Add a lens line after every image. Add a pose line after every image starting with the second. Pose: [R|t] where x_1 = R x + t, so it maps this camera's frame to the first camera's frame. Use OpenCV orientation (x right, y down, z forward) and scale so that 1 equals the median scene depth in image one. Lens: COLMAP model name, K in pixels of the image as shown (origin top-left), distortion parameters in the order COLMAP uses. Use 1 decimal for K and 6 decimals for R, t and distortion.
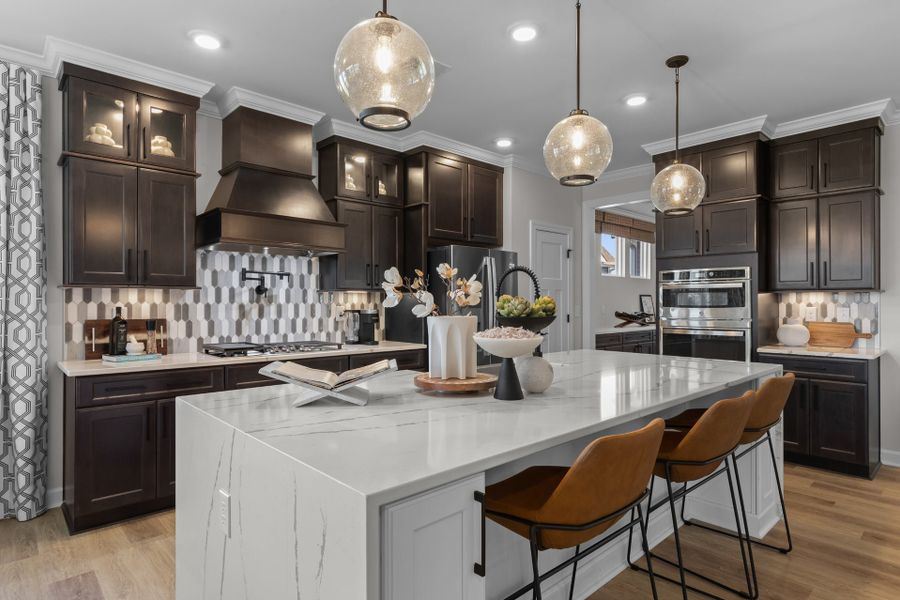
lens RADIAL K [[485.3, 0, 452.4], [0, 485.3, 300.4], [0, 0, 1]] dist [-0.003244, 0.000812]
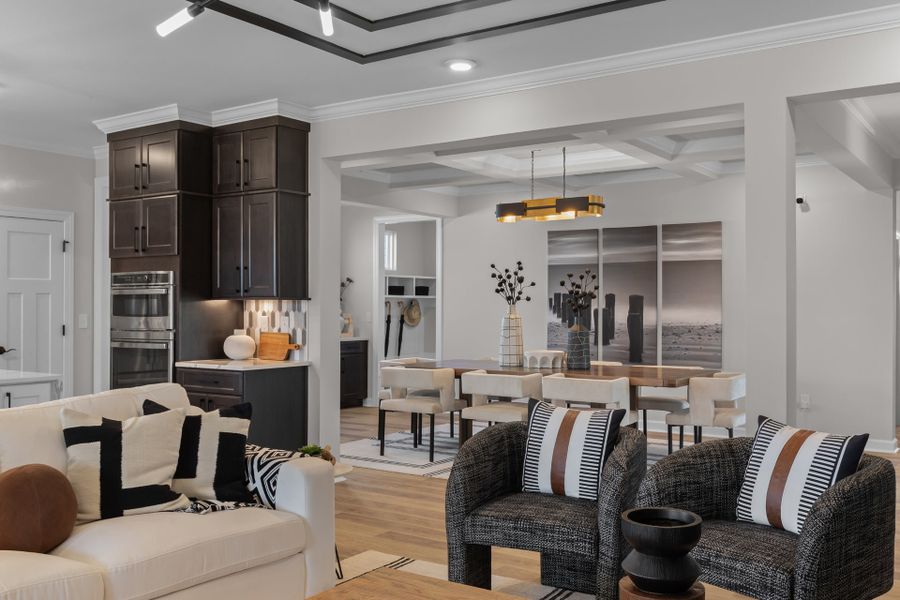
lens RADIAL K [[838.4, 0, 458.1], [0, 838.4, 299.6], [0, 0, 1]] dist [0.005189, -0.000773]
pose [[0.974883, 0.003578, 0.222690, 0.777001], [-0.002942, 0.999991, -0.003190, -0.012872], [-0.222699, 0.002455, 0.974884, -0.614546]]
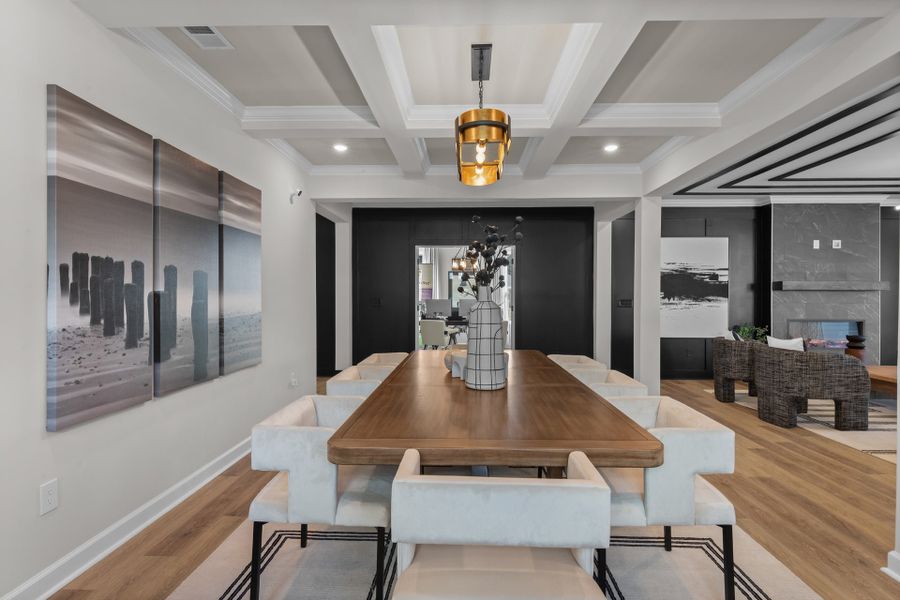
lens RADIAL K [[457.6, 0, 454.5], [0, 457.6, 298.9], [0, 0, 1]] dist [0.000656, 0.000386]
pose [[-0.714867, -0.006297, 0.699232, 0.909450], [-0.005979, 0.999978, 0.002892, 0.007767], [-0.699235, -0.002113, -0.714889, 1.707022]]
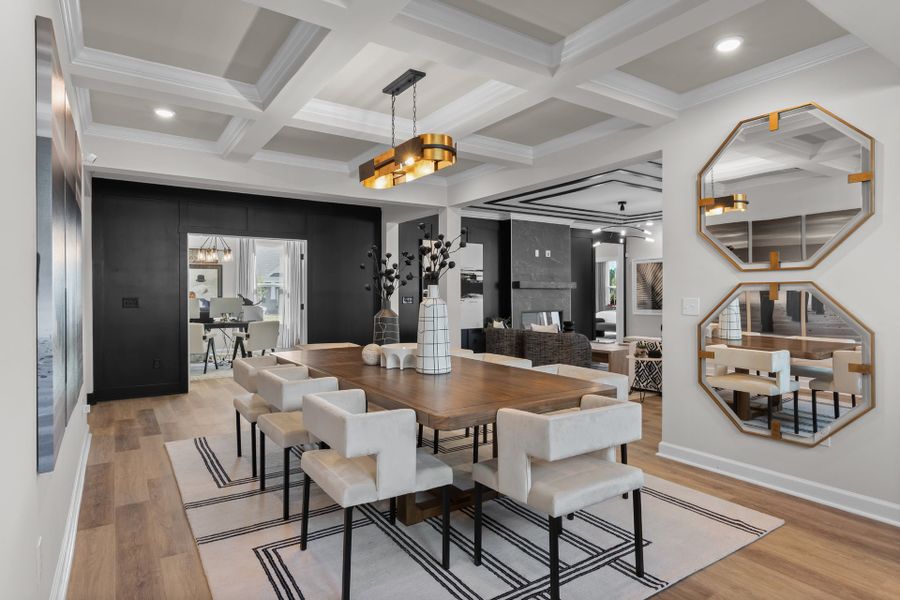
lens RADIAL K [[507.3, 0, 449.4], [0, 507.3, 295.0], [0, 0, 1]] dist [0.007227, -0.000034]
pose [[-0.988995, 0.001197, 0.147942, 1.192718], [0.000841, 0.999997, -0.002466, 0.010062], [-0.147945, -0.002315, -0.988993, 2.043200]]
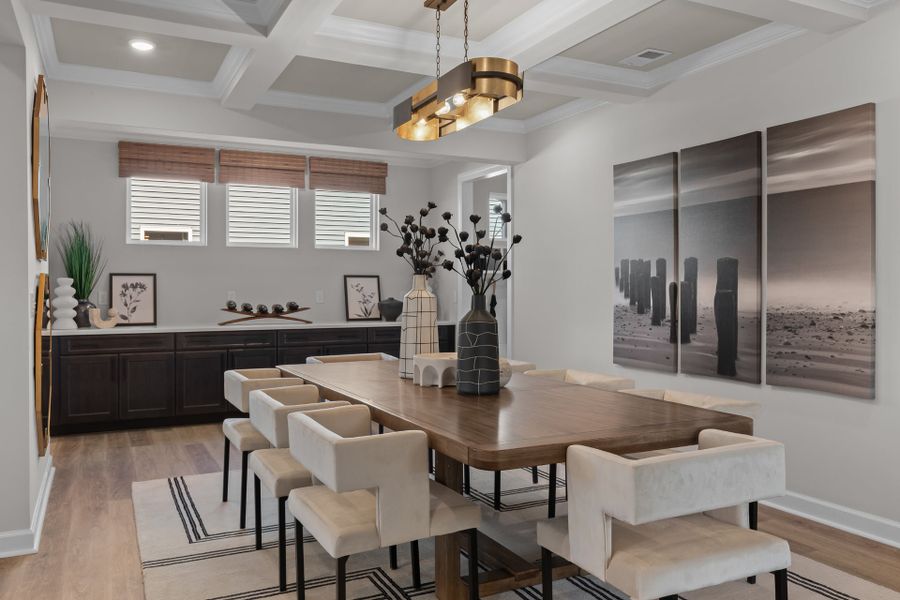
lens RADIAL K [[706.4, 0, 450.6], [0, 706.4, 296.8], [0, 0, 1]] dist [-0.000846, -0.000793]
pose [[0.959449, 0.001380, -0.281878, 1.636344], [0.002536, 0.999905, 0.013528, 0.009698], [0.281870, -0.013695, 0.959355, 0.304467]]
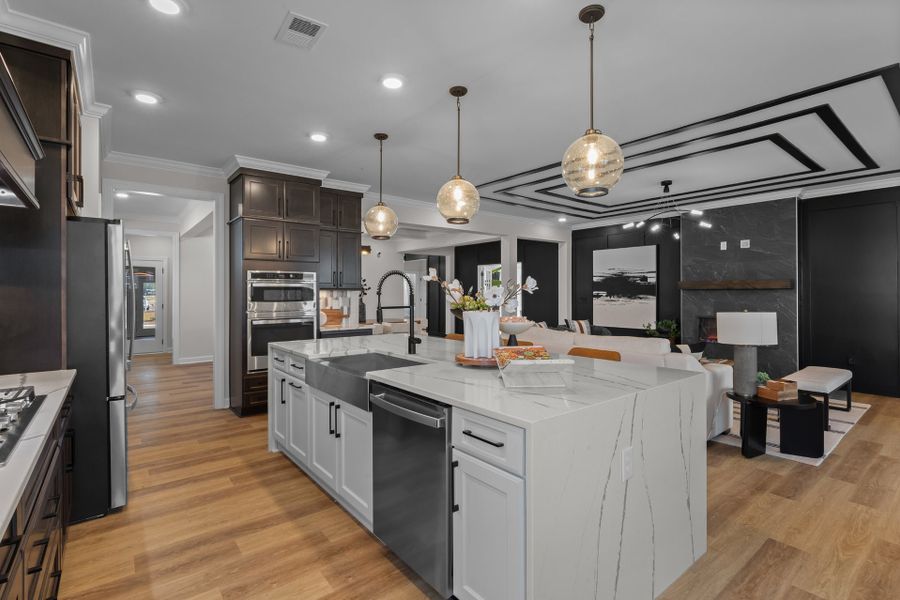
lens RADIAL K [[427.3, 0, 449.9], [0, 427.3, 291.4], [0, 0, 1]] dist [-0.001323, -0.000249]
pose [[0.075051, 0.003641, 0.997173, -0.606241], [-0.001997, 0.999992, -0.003501, -0.010236], [-0.997178, -0.001728, 0.075058, 0.510024]]
